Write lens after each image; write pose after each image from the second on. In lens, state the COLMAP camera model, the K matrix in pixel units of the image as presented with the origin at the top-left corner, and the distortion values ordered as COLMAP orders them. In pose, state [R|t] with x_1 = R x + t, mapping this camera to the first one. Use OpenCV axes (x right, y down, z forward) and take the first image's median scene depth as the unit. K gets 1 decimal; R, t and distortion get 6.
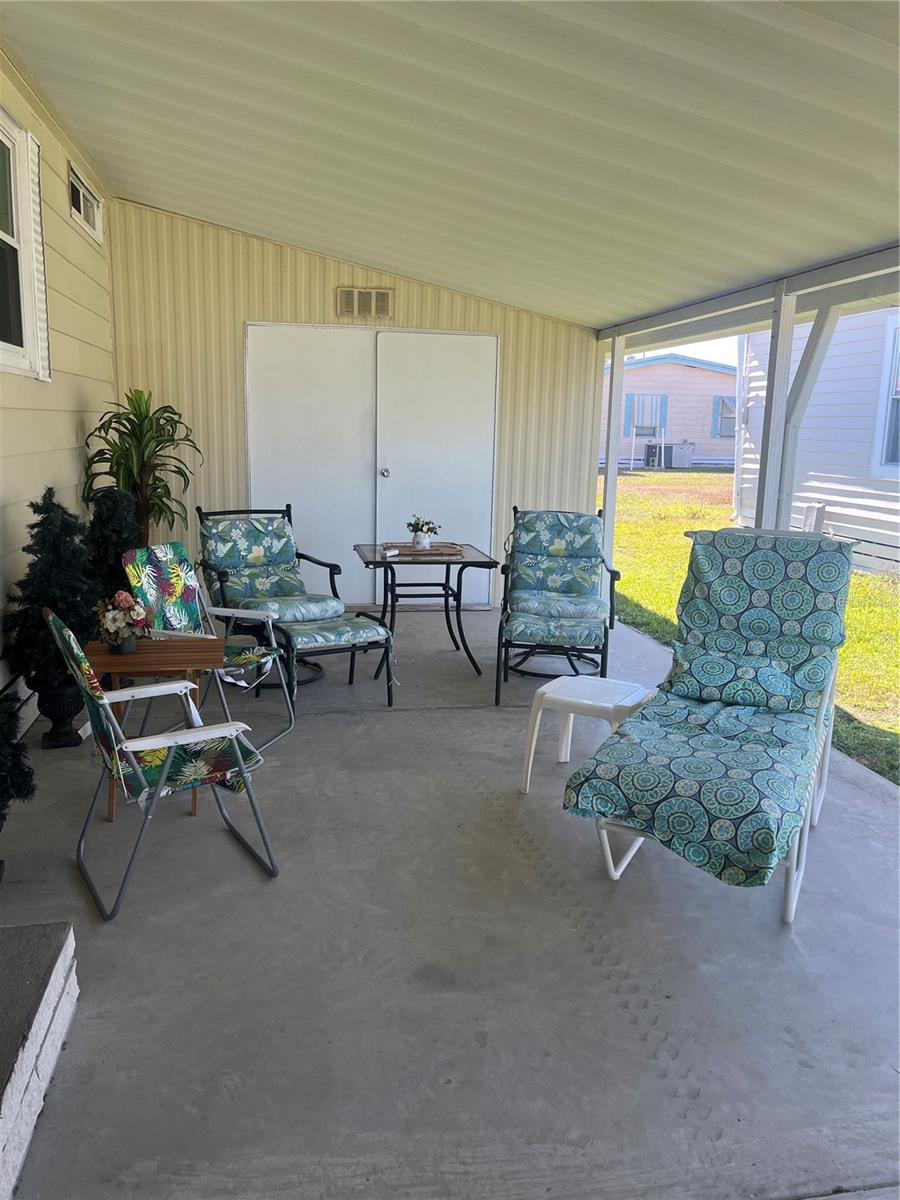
lens RADIAL K [[902.6, 0, 450.0], [0, 902.6, 600.0], [0, 0, 1]] dist [0.055333, -0.090728]
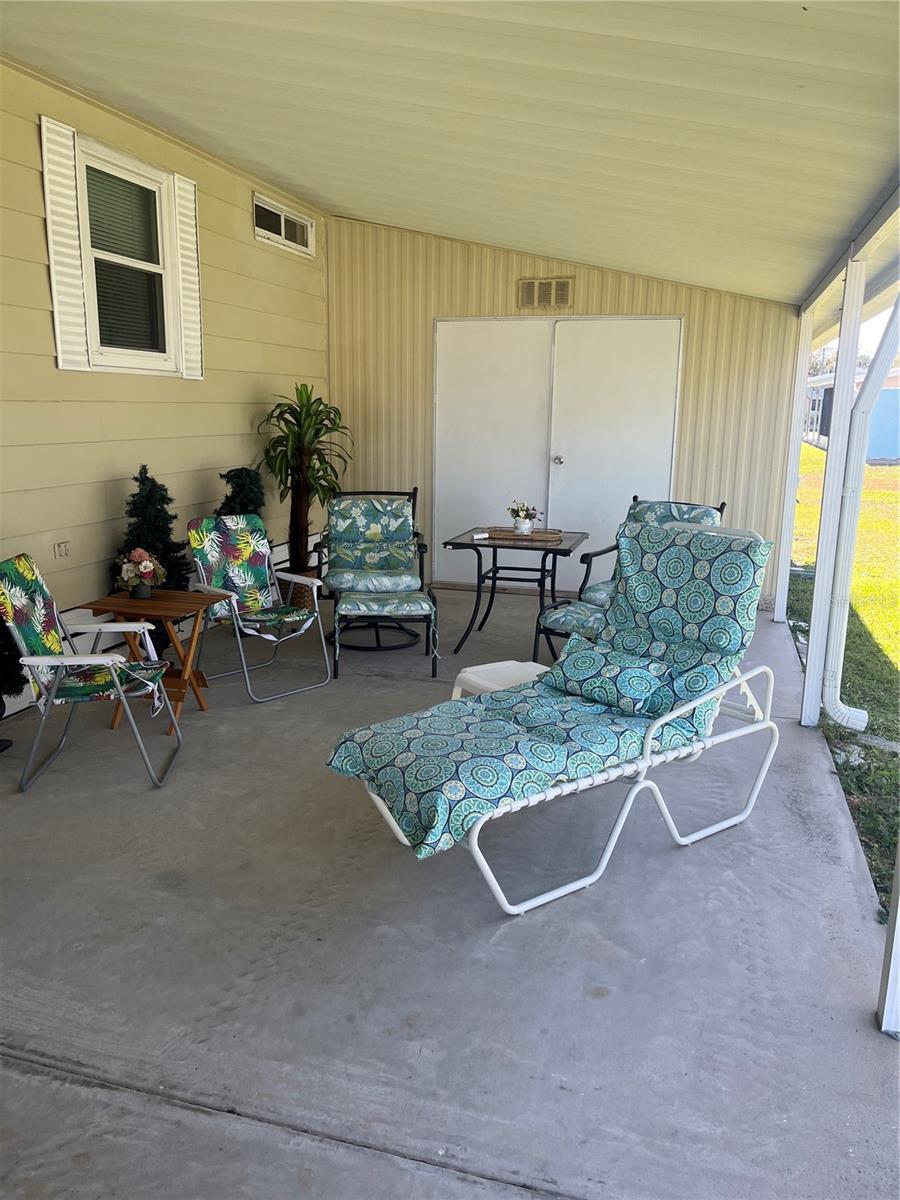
lens RADIAL K [[902.2, 0, 448.6], [0, 902.2, 607.6], [0, 0, 1]] dist [0.065175, -0.106035]
pose [[0.898777, 0.086730, -0.429742, 0.402422], [-0.077970, 0.996232, 0.037988, -0.006821], [0.431418, -0.000636, 0.902152, 0.041529]]
